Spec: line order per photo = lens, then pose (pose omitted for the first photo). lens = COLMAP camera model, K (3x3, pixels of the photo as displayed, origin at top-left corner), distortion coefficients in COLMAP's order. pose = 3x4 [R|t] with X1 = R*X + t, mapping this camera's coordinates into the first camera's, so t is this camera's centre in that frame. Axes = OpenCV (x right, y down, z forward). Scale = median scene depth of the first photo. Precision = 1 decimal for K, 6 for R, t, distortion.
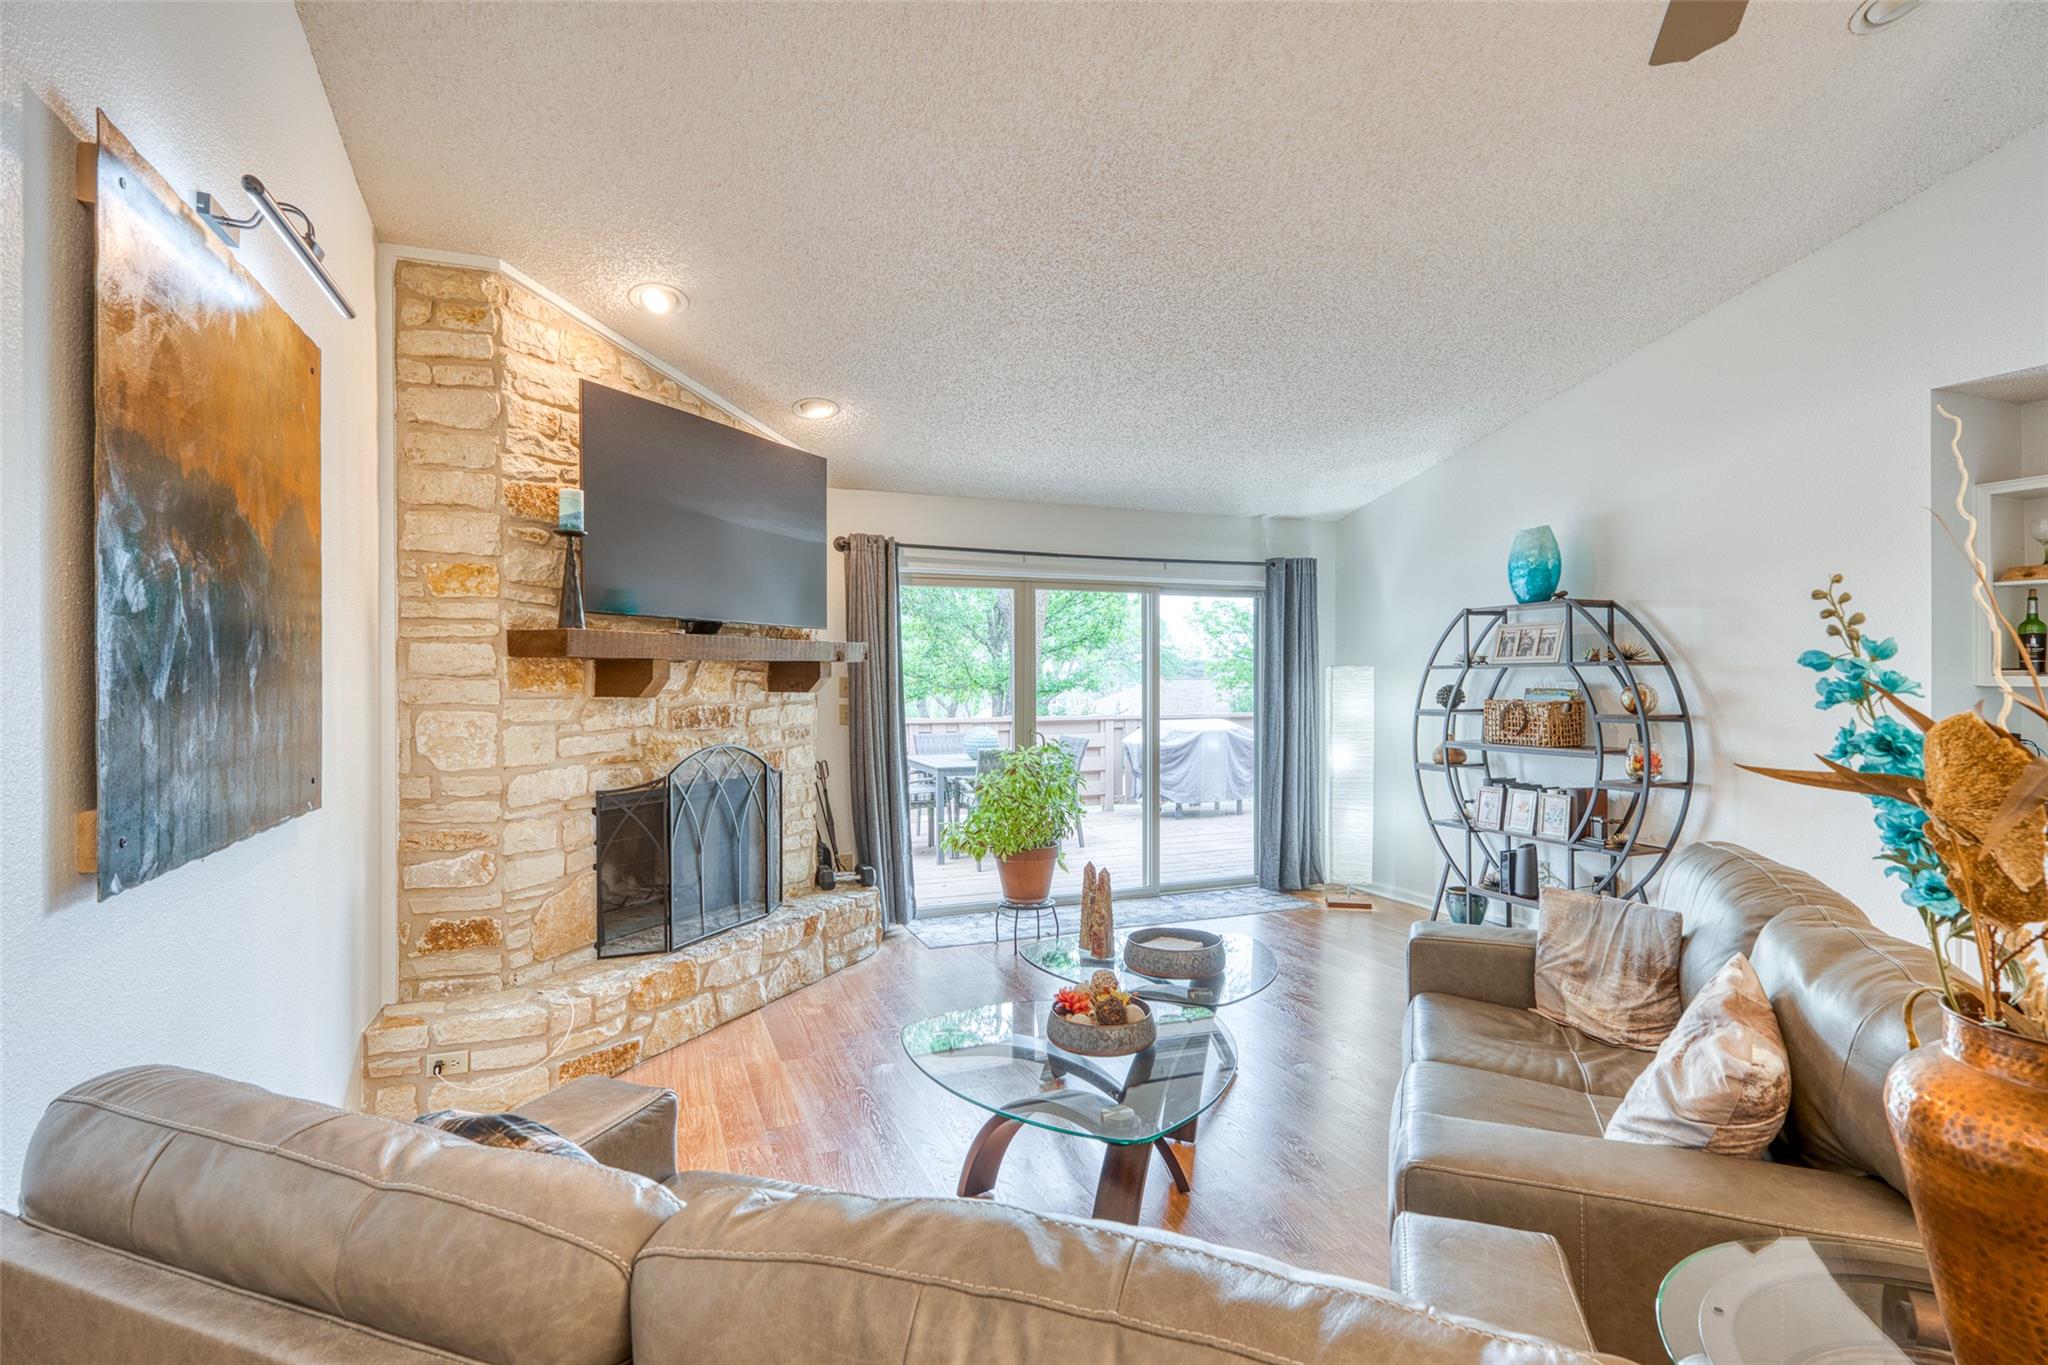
lens RADIAL K [[998.1, 0, 1012.9], [0, 998.1, 677.3], [0, 0, 1]] dist [-0.048852, 0.038417]
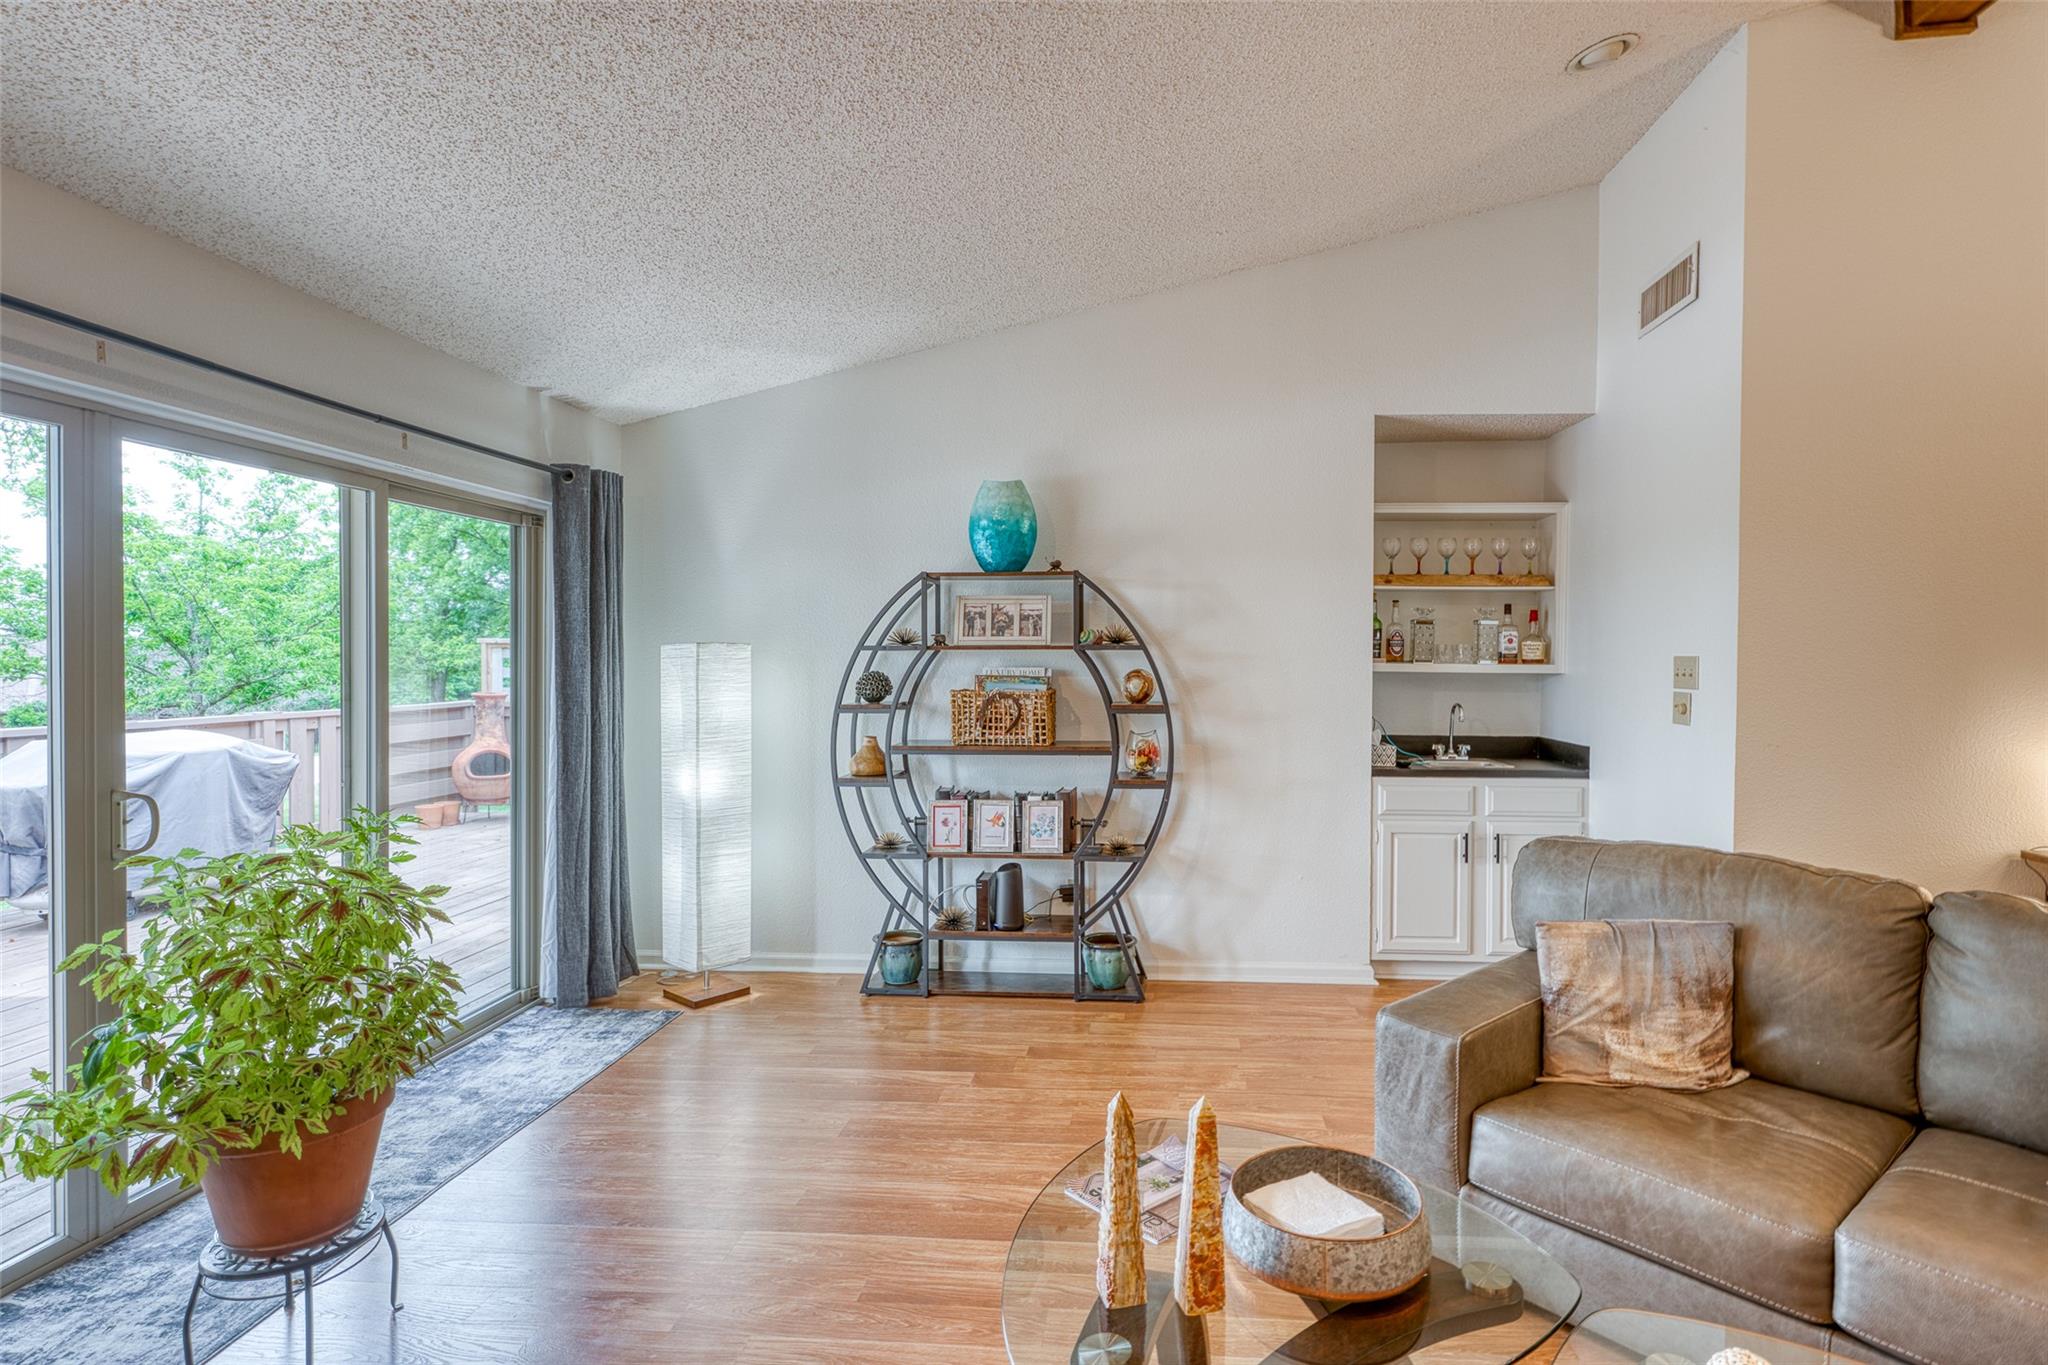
lens RADIAL K [[1041.4, 0, 1088.0], [0, 1041.4, 670.8], [0, 0, 1]] dist [-0.001688, -0.000242]
pose [[0.430038, -0.006132, 0.902790, -0.265518], [-0.005536, 0.999940, 0.009429, -0.001415], [-0.902794, -0.009053, 0.429979, 0.649775]]
